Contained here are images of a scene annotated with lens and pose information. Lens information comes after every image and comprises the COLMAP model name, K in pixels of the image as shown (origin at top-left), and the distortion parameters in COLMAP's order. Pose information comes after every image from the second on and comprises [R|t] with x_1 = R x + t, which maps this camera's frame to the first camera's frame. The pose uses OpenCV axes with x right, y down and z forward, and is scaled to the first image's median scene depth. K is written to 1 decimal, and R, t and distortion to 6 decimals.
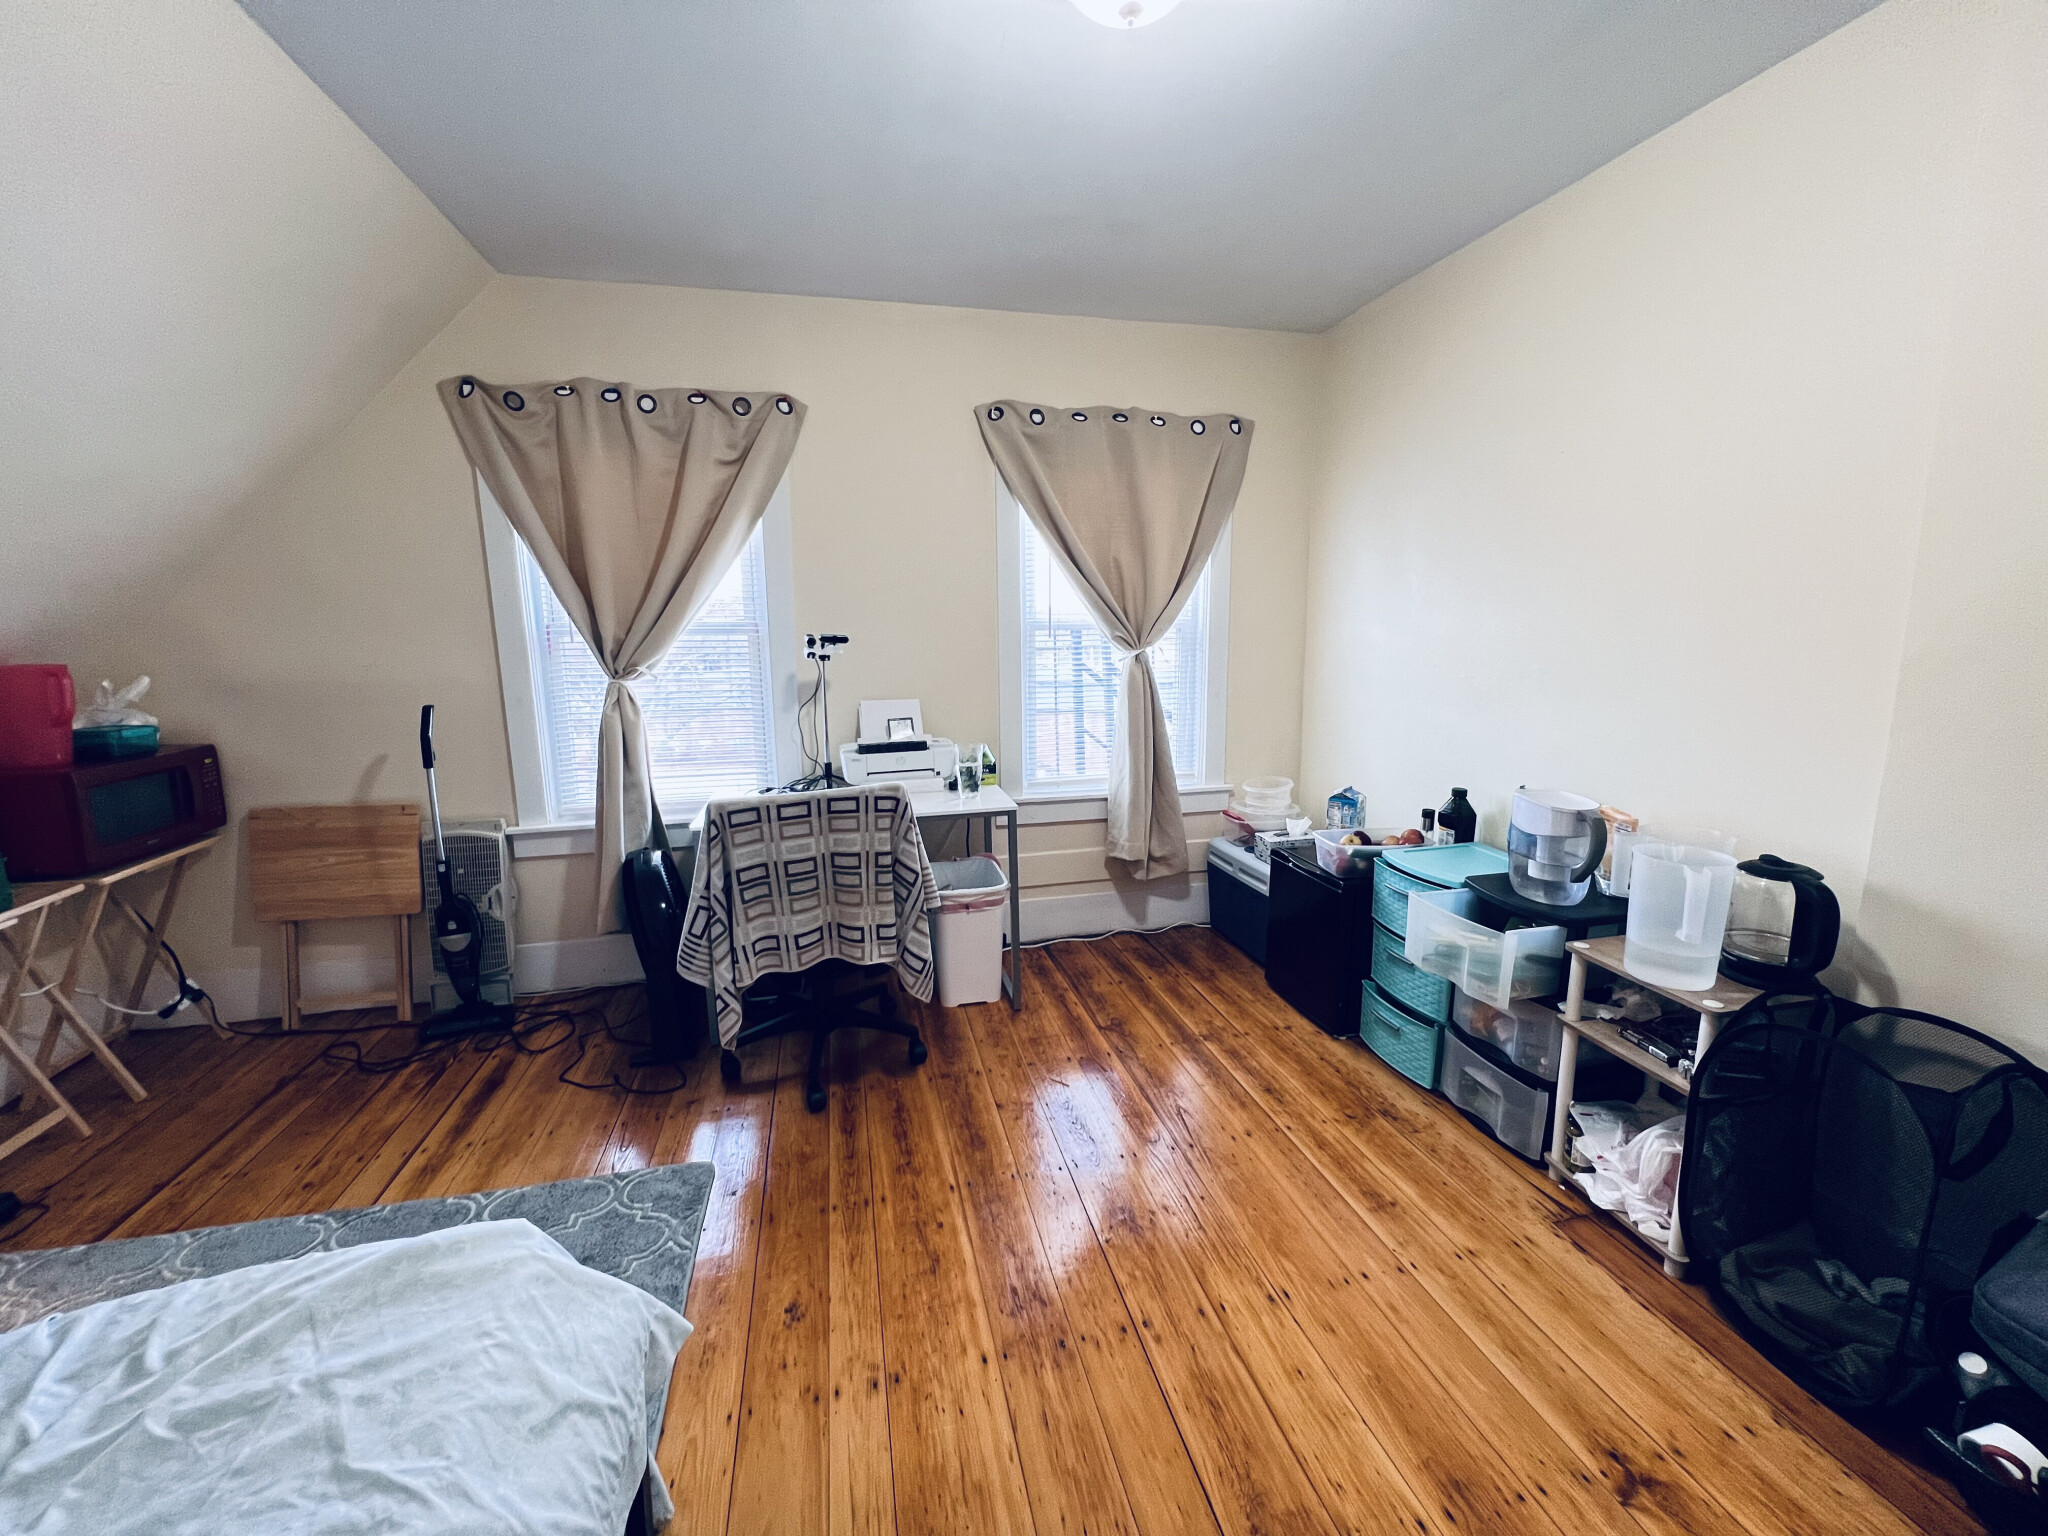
lens RADIAL K [[821.8, 0, 1028.3], [0, 821.8, 760.4], [0, 0, 1]] dist [-0.001381, 0.000537]
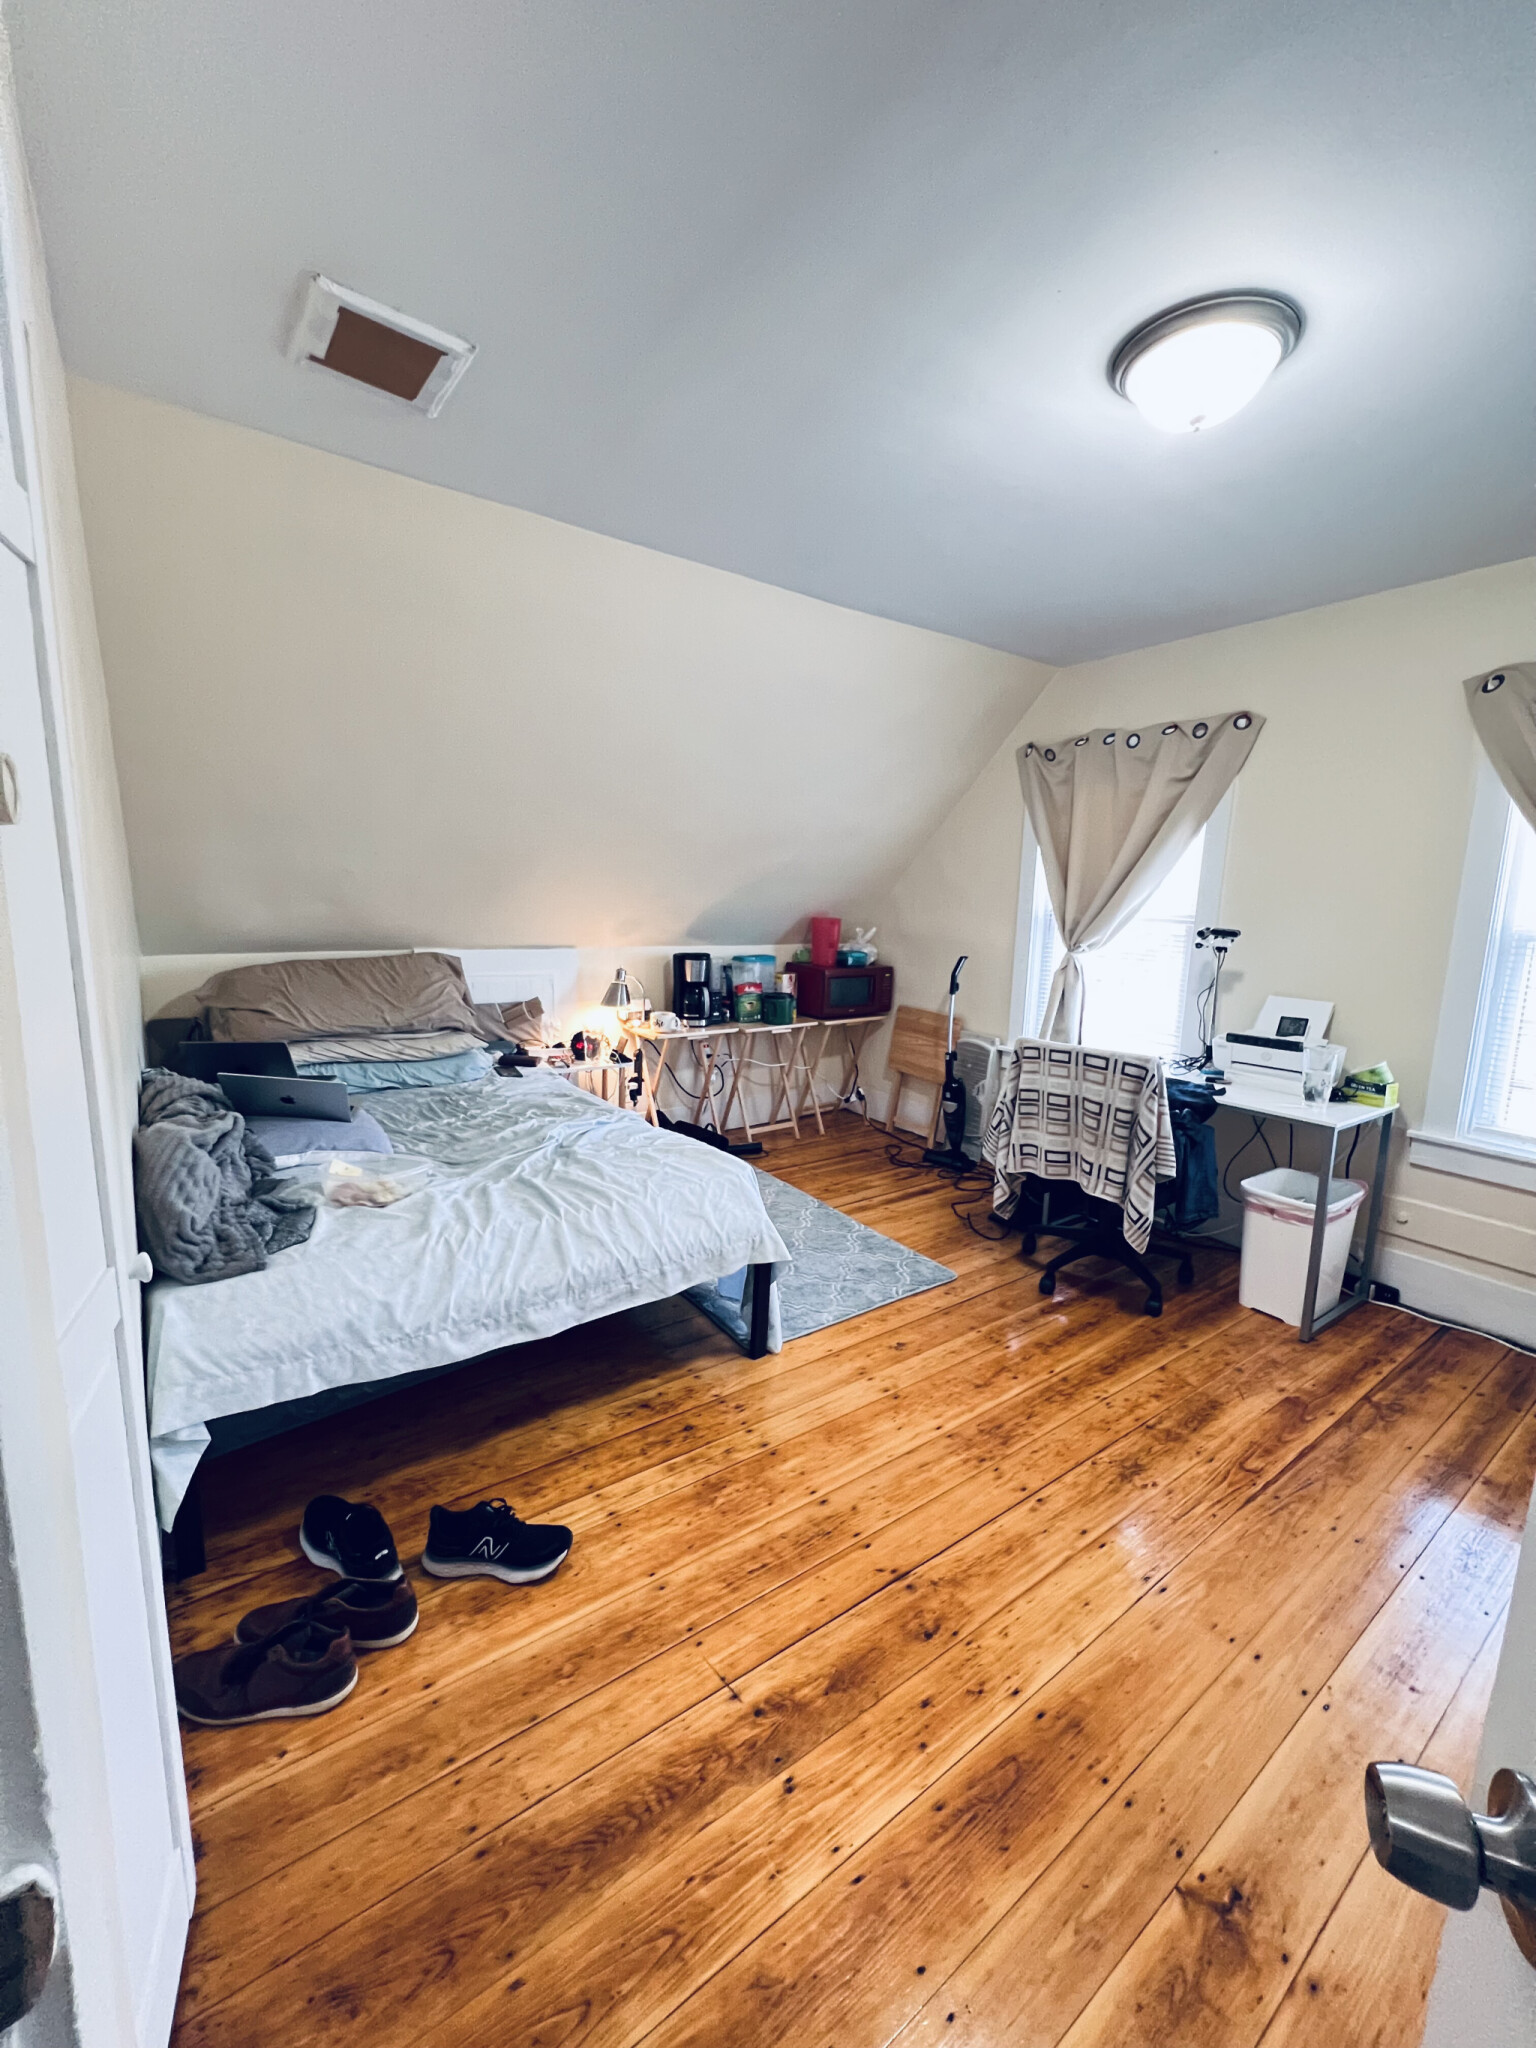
lens RADIAL K [[821.8, 0, 767.7], [0, 821.8, 1027.4], [0, 0, 1]] dist [-0.001381, 0.000537]
pose [[0.373611, 0.170145, -0.911847, 0.605670], [-0.189952, 0.976234, 0.104330, -0.026495], [0.907928, 0.134228, 0.397051, 0.038936]]
